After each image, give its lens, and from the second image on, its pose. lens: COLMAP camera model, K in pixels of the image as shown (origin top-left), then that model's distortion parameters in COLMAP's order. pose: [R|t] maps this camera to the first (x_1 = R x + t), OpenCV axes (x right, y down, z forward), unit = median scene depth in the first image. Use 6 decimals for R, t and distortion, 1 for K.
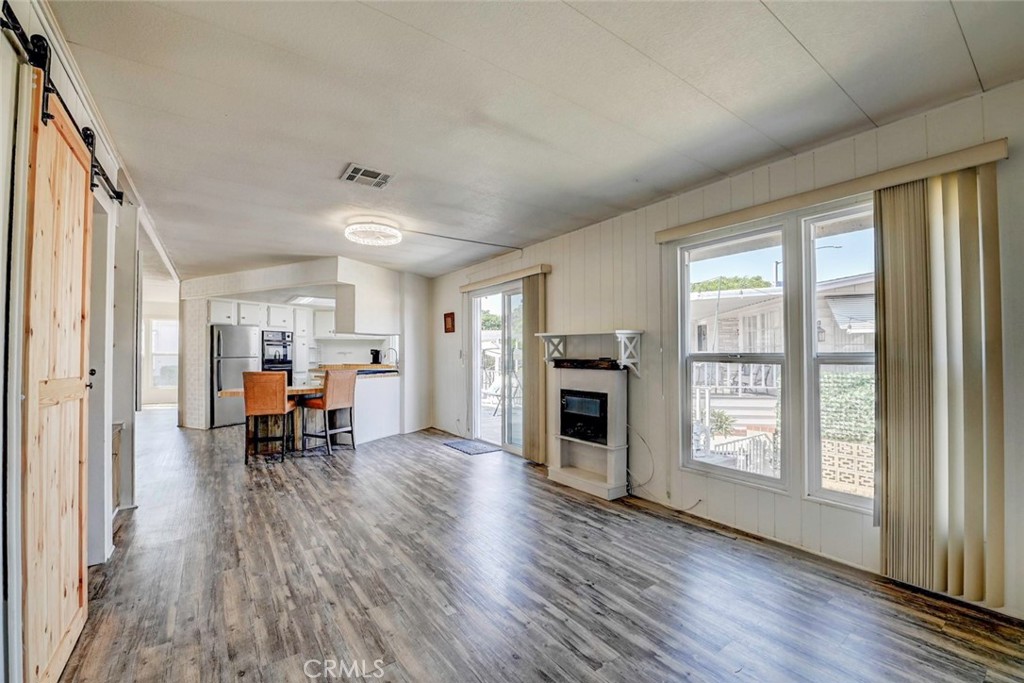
lens RADIAL K [[432.8, 0, 506.1], [0, 432.8, 344.7], [0, 0, 1]] dist [-0.024158, -0.001961]
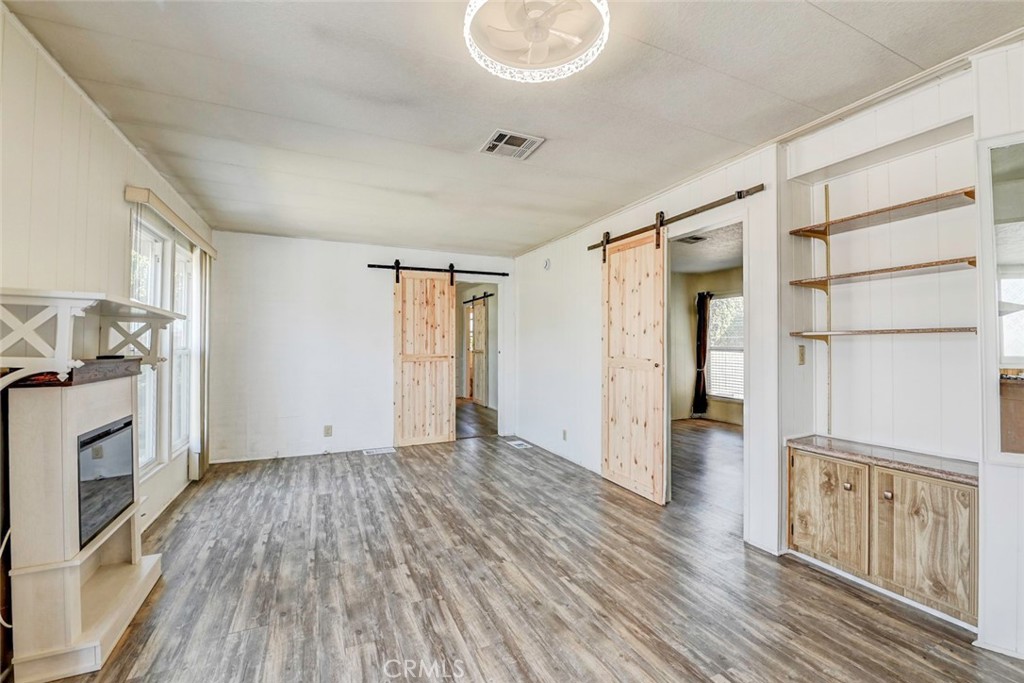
lens RADIAL K [[432.8, 0, 515.2], [0, 432.8, 340.6], [0, 0, 1]] dist [-0.024158, -0.001961]
pose [[-0.985616, 0.005305, 0.168918, -0.520597], [-0.000246, 0.999461, -0.032826, 0.039254], [-0.169001, -0.032395, -0.985083, 2.023853]]
